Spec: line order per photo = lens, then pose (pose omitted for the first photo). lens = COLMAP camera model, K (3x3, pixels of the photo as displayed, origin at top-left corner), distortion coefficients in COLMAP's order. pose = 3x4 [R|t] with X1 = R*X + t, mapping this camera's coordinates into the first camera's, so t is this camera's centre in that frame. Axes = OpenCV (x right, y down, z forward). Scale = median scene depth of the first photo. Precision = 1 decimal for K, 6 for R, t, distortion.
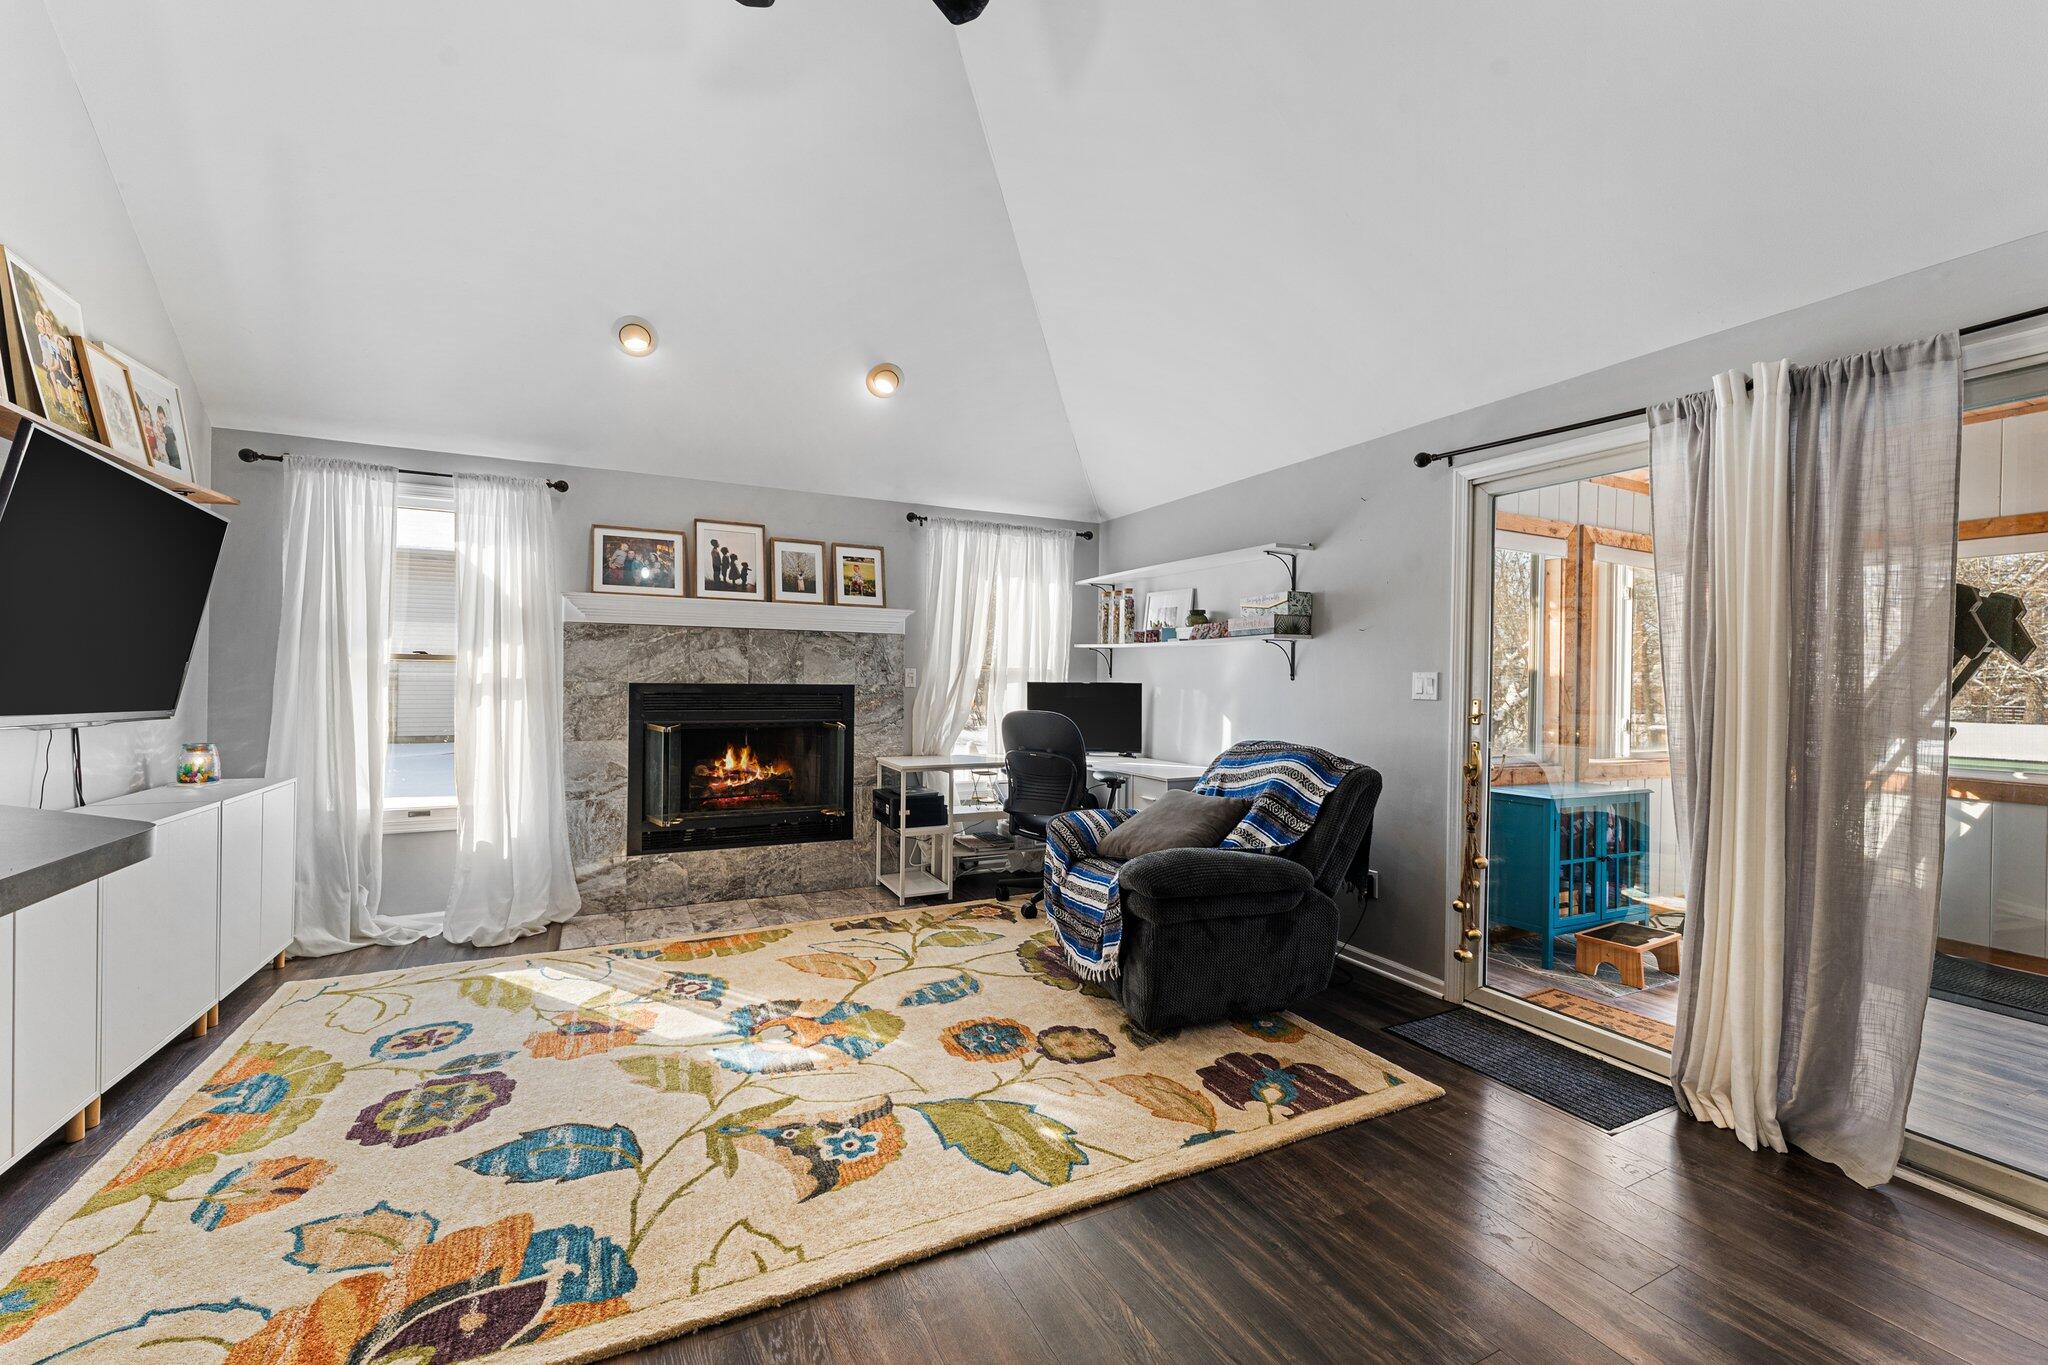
lens RADIAL K [[829.2, 0, 1018.0], [0, 829.2, 674.2], [0, 0, 1]] dist [0.001916, 0.000103]
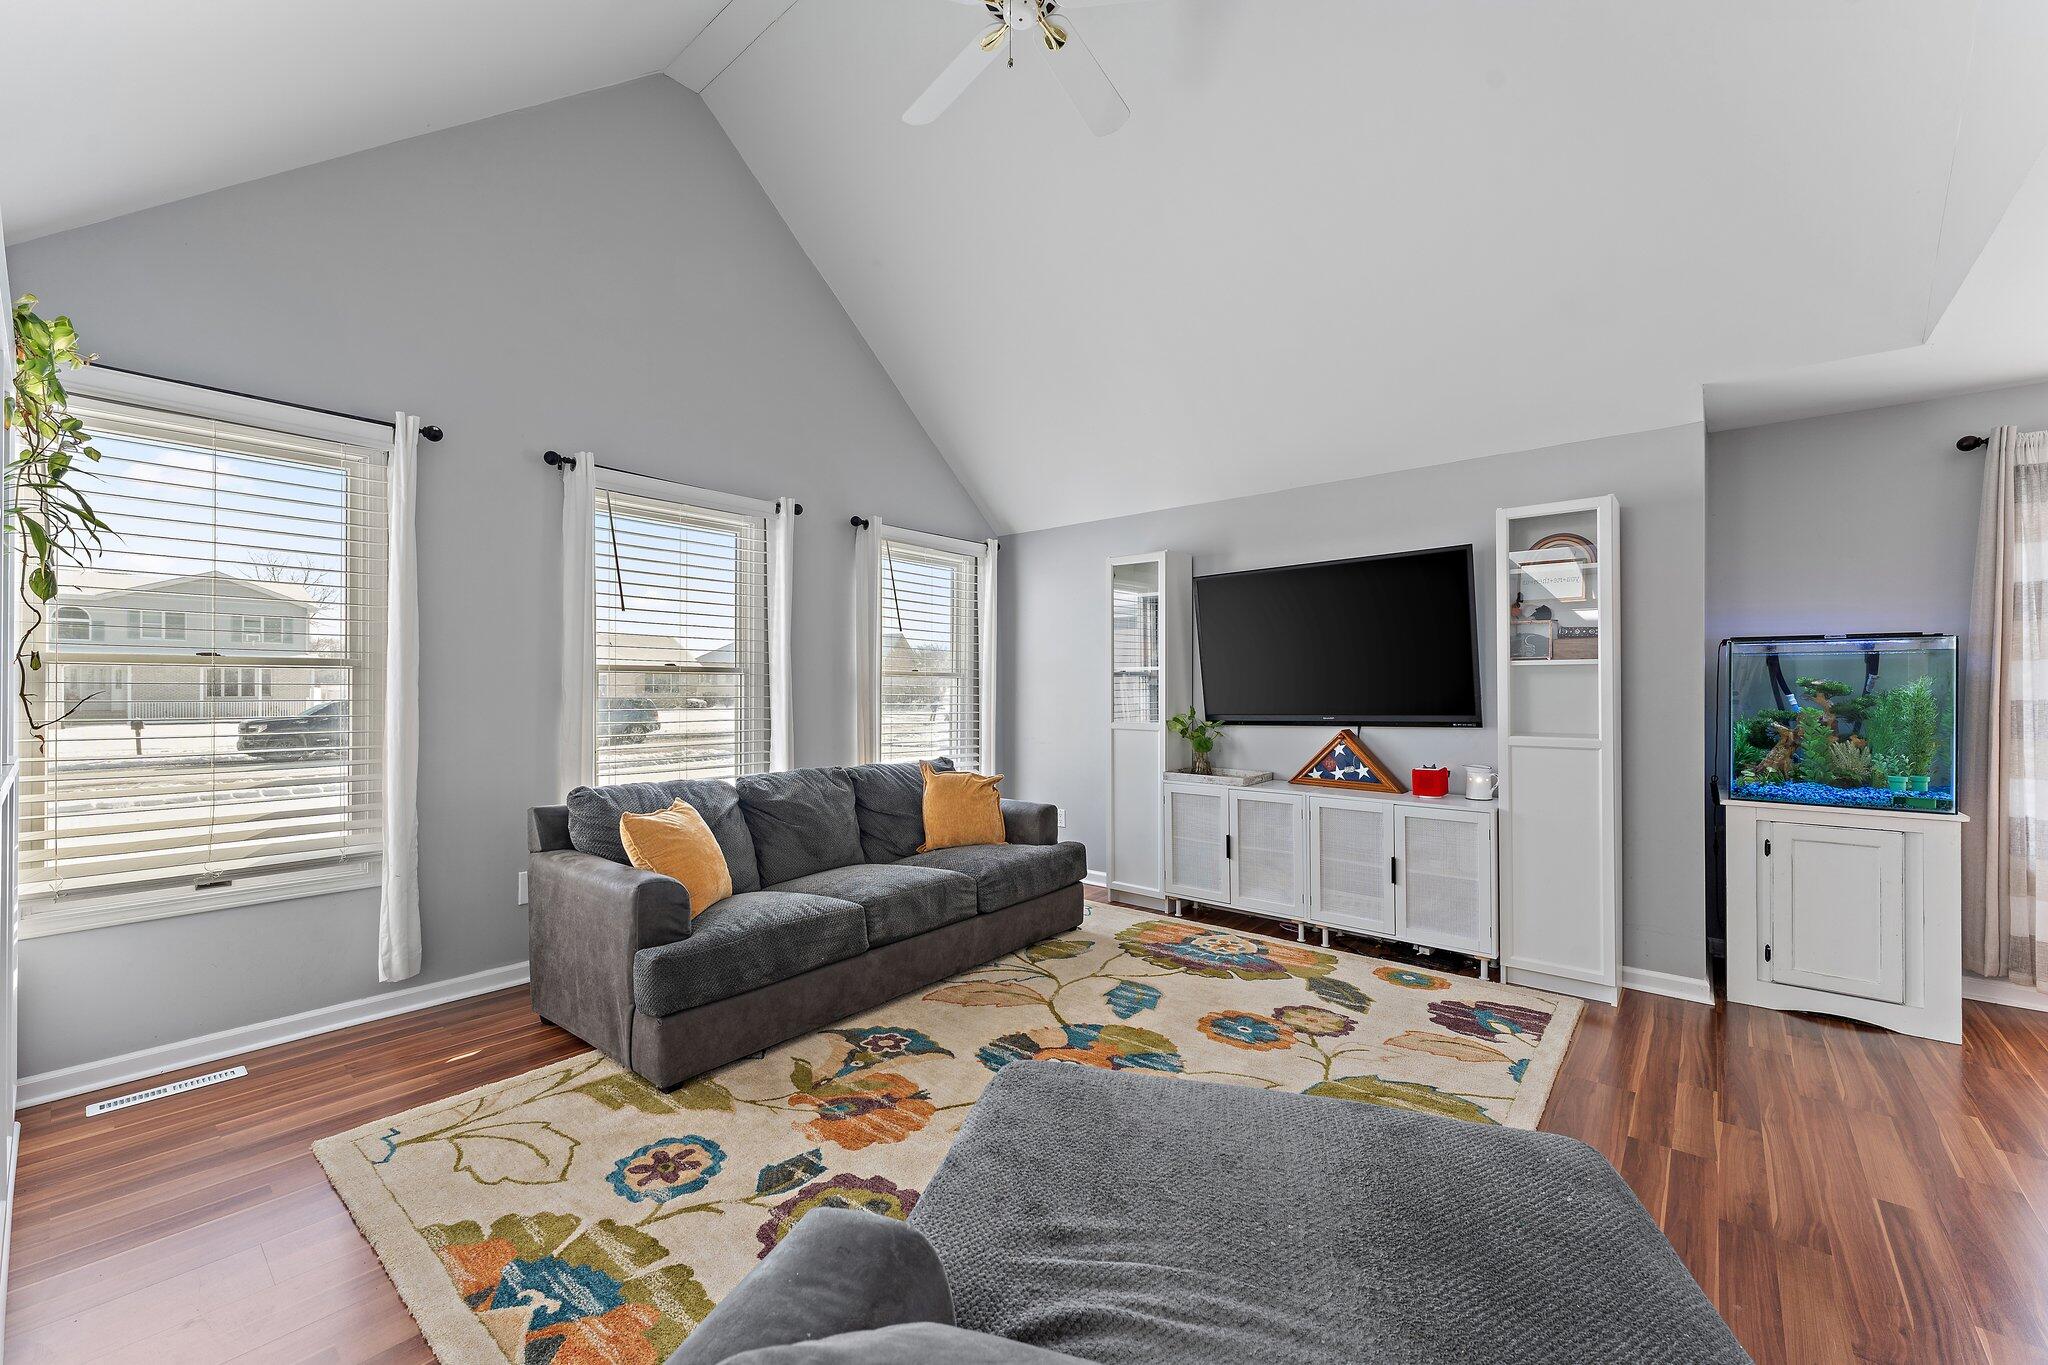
lens RADIAL K [[829.2, 0, 1015.6], [0, 829.2, 685.6], [0, 0, 1]] dist [0.001916, 0.000103]
pose [[0.905135, -0.006437, 0.425075, -0.621087], [0.003215, 0.999960, 0.008296, -0.004910], [-0.425112, -0.006142, 0.905120, 0.147978]]
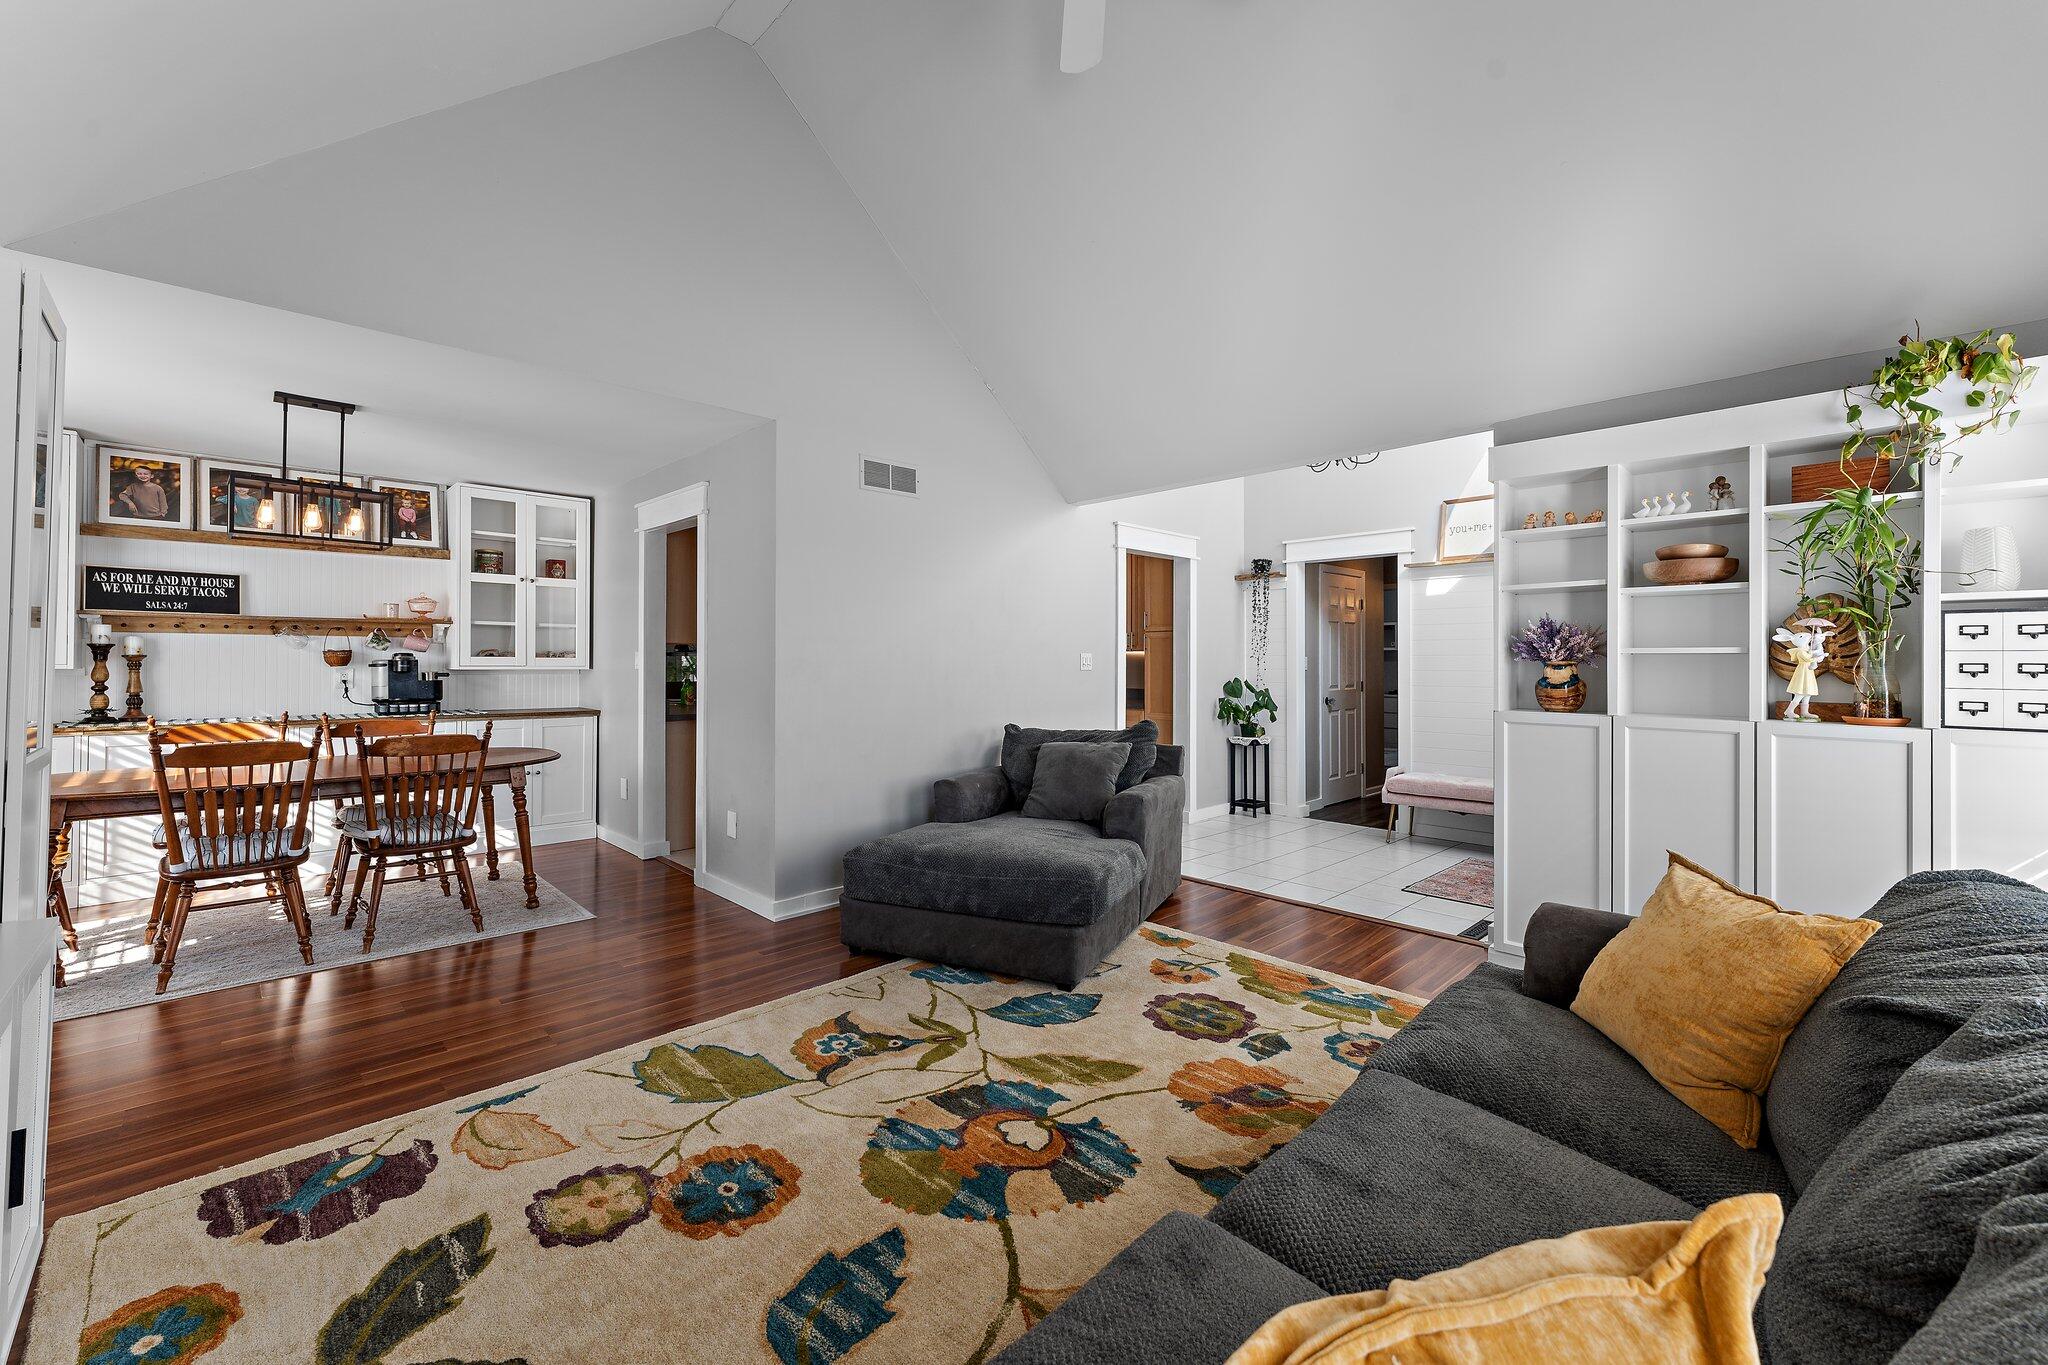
lens RADIAL K [[829.2, 0, 1004.9], [0, 829.2, 668.7], [0, 0, 1]] dist [0.001916, 0.000103]
pose [[-0.943337, -0.006340, -0.331777, -0.016777], [-0.005008, 0.999976, -0.004869, 0.014244], [0.331799, -0.002932, -0.943345, 1.440302]]
